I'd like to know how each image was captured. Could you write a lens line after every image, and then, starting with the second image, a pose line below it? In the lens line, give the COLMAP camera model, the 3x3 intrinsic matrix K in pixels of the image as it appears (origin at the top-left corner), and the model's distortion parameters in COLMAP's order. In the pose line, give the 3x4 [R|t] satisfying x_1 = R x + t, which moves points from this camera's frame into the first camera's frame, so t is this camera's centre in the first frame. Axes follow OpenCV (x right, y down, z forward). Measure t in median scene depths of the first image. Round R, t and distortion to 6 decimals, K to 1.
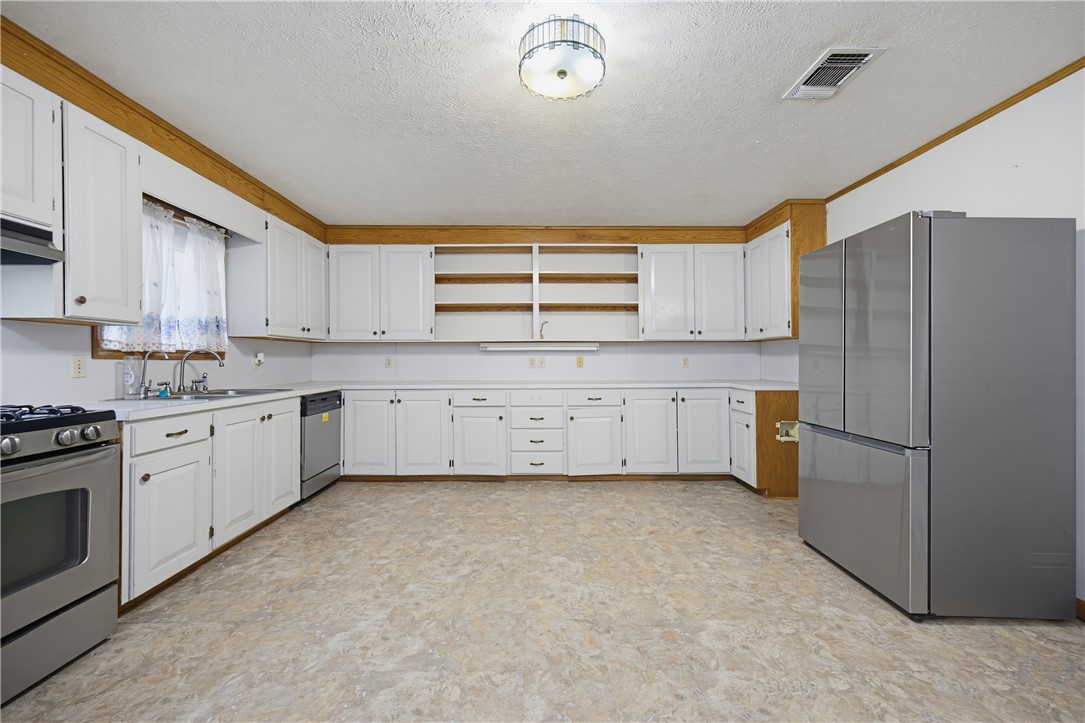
lens RADIAL K [[417.8, 0, 544.5], [0, 417.8, 361.2], [0, 0, 1]] dist [0.010427, -0.000529]
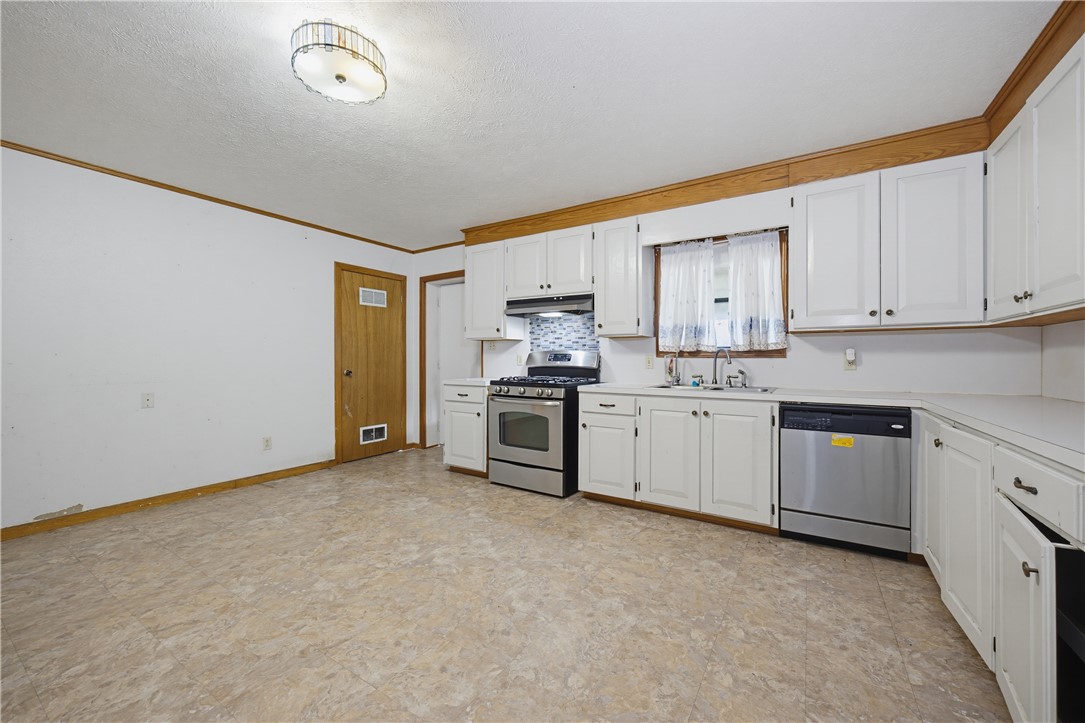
lens RADIAL K [[417.8, 0, 549.0], [0, 417.8, 359.8], [0, 0, 1]] dist [0.010427, -0.000529]
pose [[-0.542724, -0.001611, -0.839910, 0.473646], [-0.000686, 0.999999, -0.001474, 0.006449], [0.839911, -0.000224, -0.542724, 1.462322]]
